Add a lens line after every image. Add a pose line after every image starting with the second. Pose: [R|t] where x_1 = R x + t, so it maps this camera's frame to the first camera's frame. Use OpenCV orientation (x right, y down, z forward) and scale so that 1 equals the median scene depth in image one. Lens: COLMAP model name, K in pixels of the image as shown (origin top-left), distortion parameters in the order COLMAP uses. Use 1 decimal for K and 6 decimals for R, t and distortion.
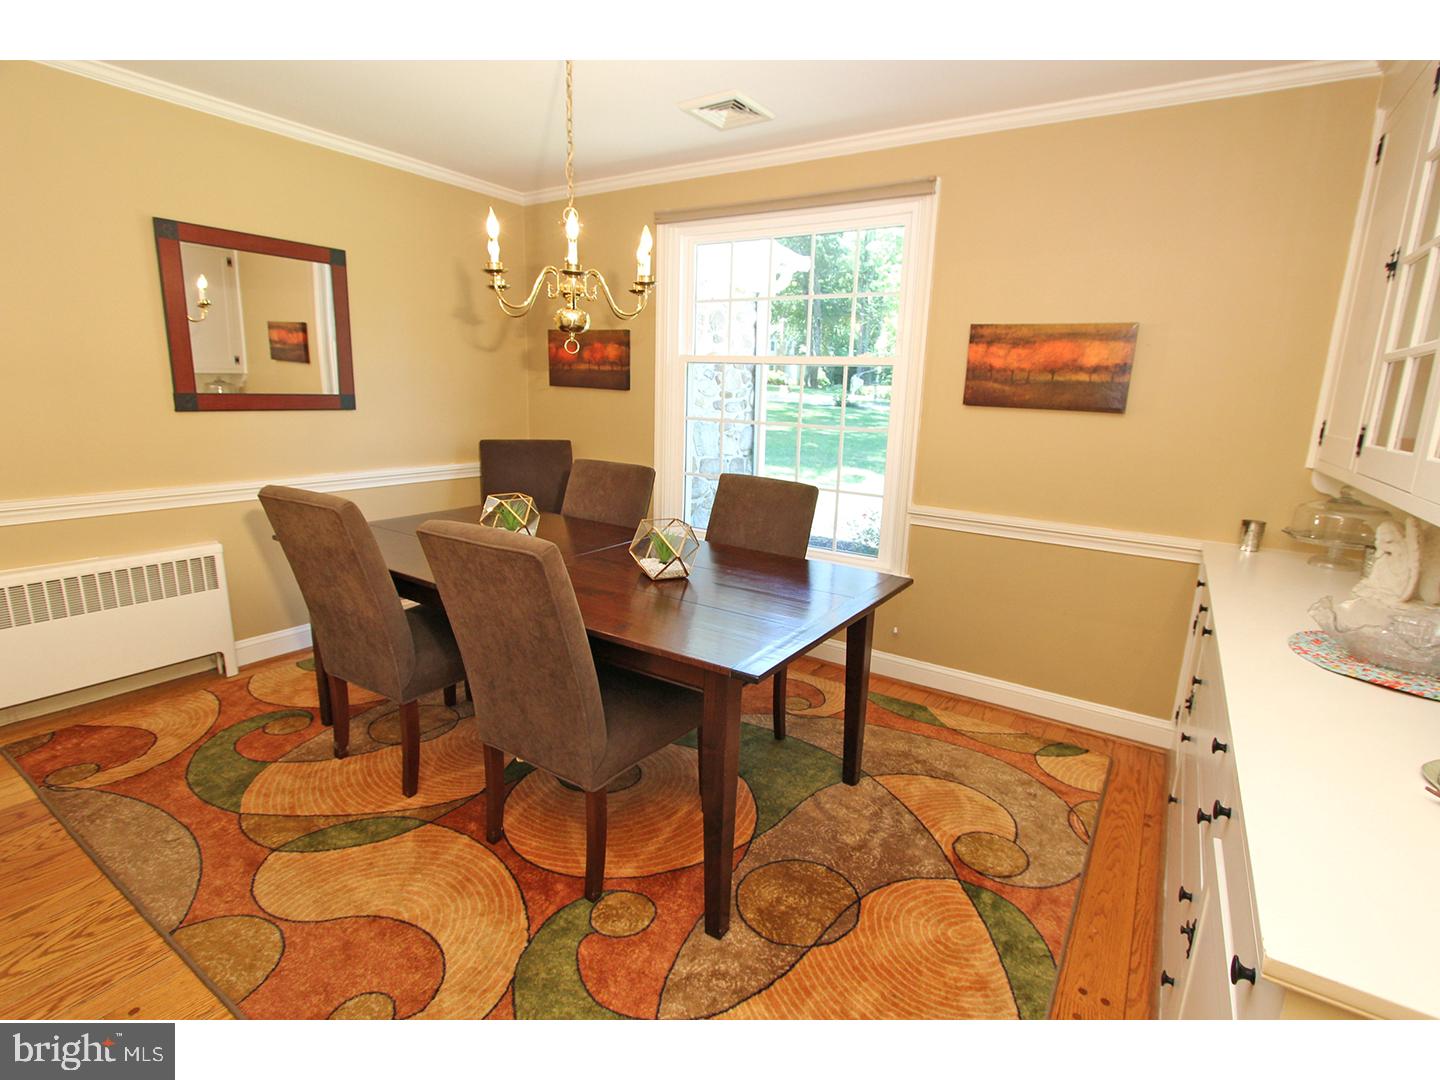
lens RADIAL K [[683.2, 0, 723.7], [0, 683.2, 529.4], [0, 0, 1]] dist [-0.002050, 0.000195]
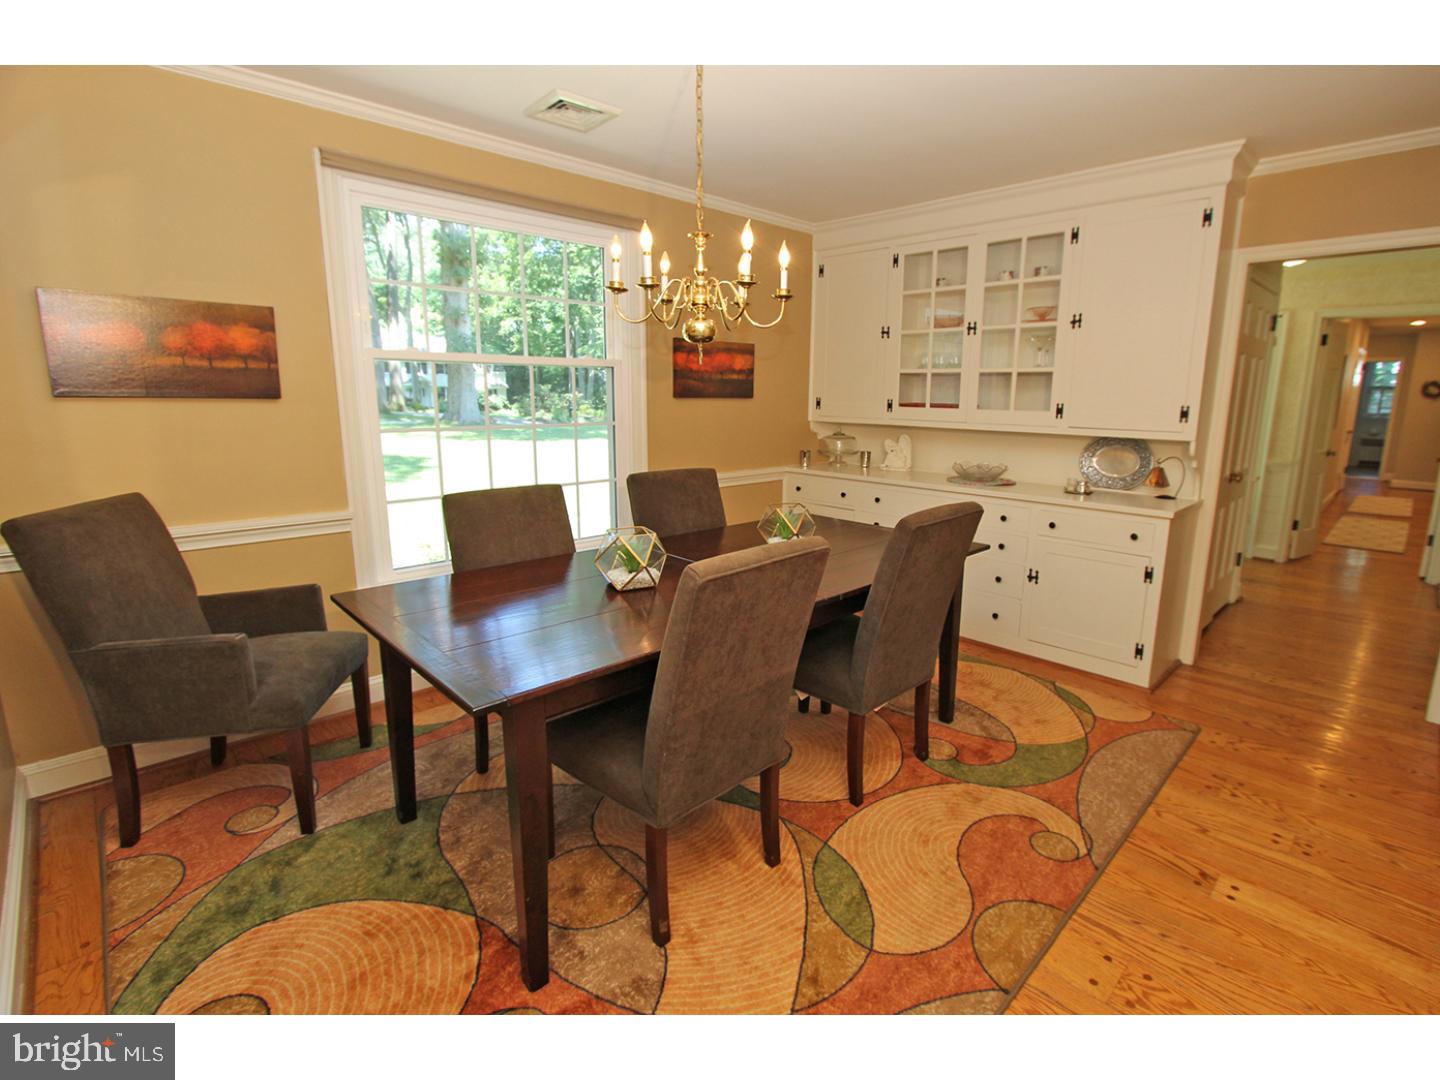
lens RADIAL K [[682.7, 0, 717.7], [0, 682.7, 523.1], [0, 0, 1]] dist [0.033969, 0.000090]
pose [[0.226994, -0.222210, 0.948207, -0.999634], [0.203300, 0.962984, 0.177005, -0.170027], [-0.952440, 0.152591, 0.263767, 0.618247]]
